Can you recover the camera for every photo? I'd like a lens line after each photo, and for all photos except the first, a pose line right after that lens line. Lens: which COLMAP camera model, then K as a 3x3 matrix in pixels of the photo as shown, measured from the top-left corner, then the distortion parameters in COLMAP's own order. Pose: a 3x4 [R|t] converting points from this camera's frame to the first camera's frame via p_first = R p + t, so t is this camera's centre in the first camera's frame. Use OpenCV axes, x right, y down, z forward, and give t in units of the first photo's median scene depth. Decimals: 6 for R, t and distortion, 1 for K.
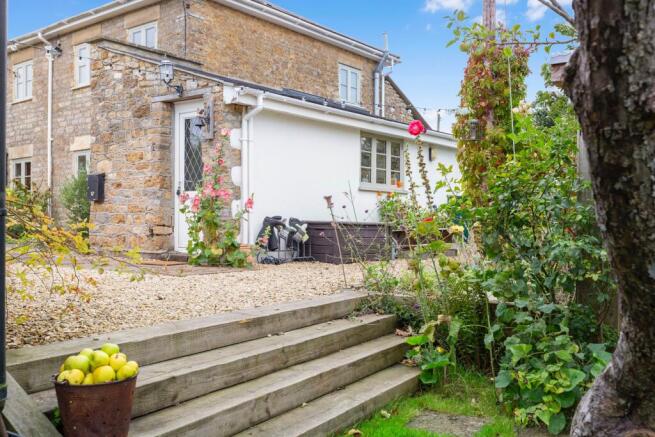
lens RADIAL K [[629.2, 0, 327.5], [0, 629.2, 218.5], [0, 0, 1]] dist [0.037100, 0.000184]
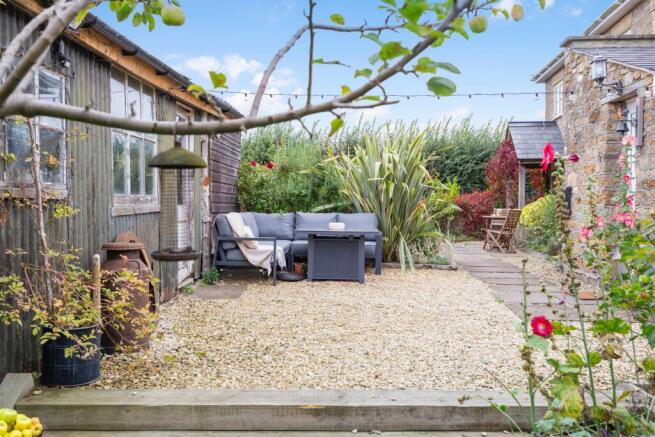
lens RADIAL K [[629.2, 0, 327.5], [0, 629.2, 218.5], [0, 0, 1]] dist [0.037100, 0.000184]
pose [[0.537714, 0.014769, -0.842998, 0.251752], [0.002229, 0.999818, 0.018938, -0.047322], [0.843125, -0.012062, 0.537583, 0.224759]]
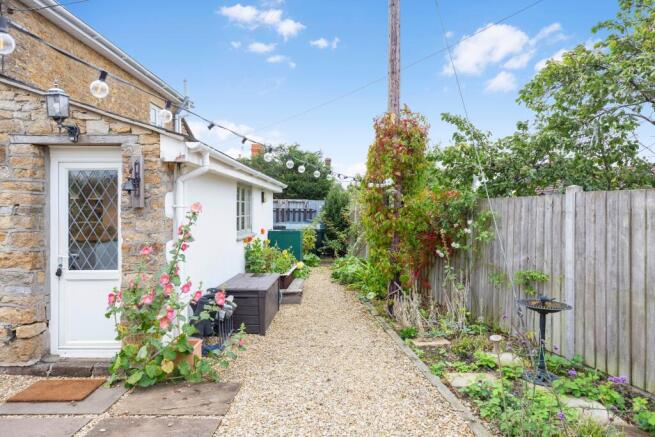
lens RADIAL K [[423.3, 0, 327.5], [0, 423.3, 218.5], [0, 0, 1]] dist [0.024242, 0.000672]
pose [[0.823625, -0.009114, 0.567062, -0.261739], [0.001439, 0.999901, 0.013982, -0.109871], [-0.567133, -0.010700, 0.823557, 0.431466]]
